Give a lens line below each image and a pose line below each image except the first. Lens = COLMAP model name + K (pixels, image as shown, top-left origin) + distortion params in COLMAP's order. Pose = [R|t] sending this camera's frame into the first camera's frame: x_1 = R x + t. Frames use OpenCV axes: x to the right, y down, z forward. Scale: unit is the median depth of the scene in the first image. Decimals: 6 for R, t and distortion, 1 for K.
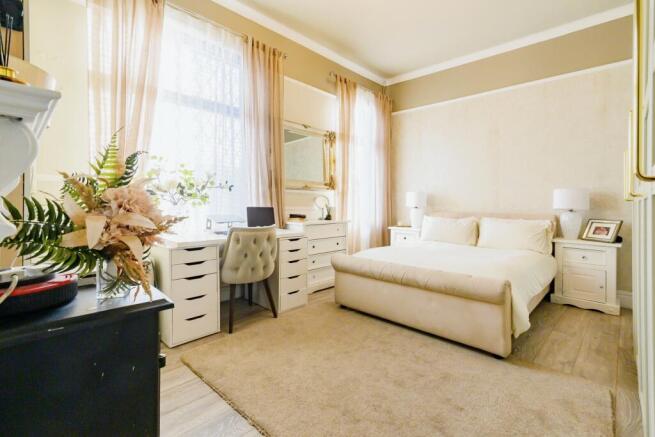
lens RADIAL K [[295.3, 0, 337.4], [0, 295.3, 208.9], [0, 0, 1]] dist [0.000135, 0.000152]
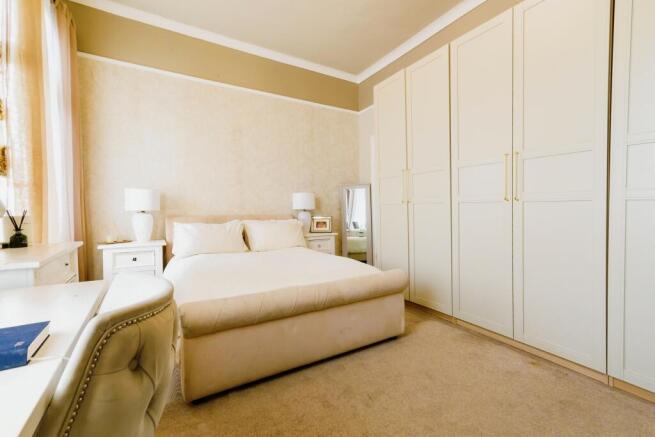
lens RADIAL K [[295.3, 0, 337.4], [0, 295.3, 208.9], [0, 0, 1]] dist [0.000135, 0.000152]
pose [[0.275585, -0.019281, 0.961083, -0.243028], [0.024885, 0.999607, 0.012918, -0.008740], [-0.960955, 0.020357, 0.275956, 0.351849]]
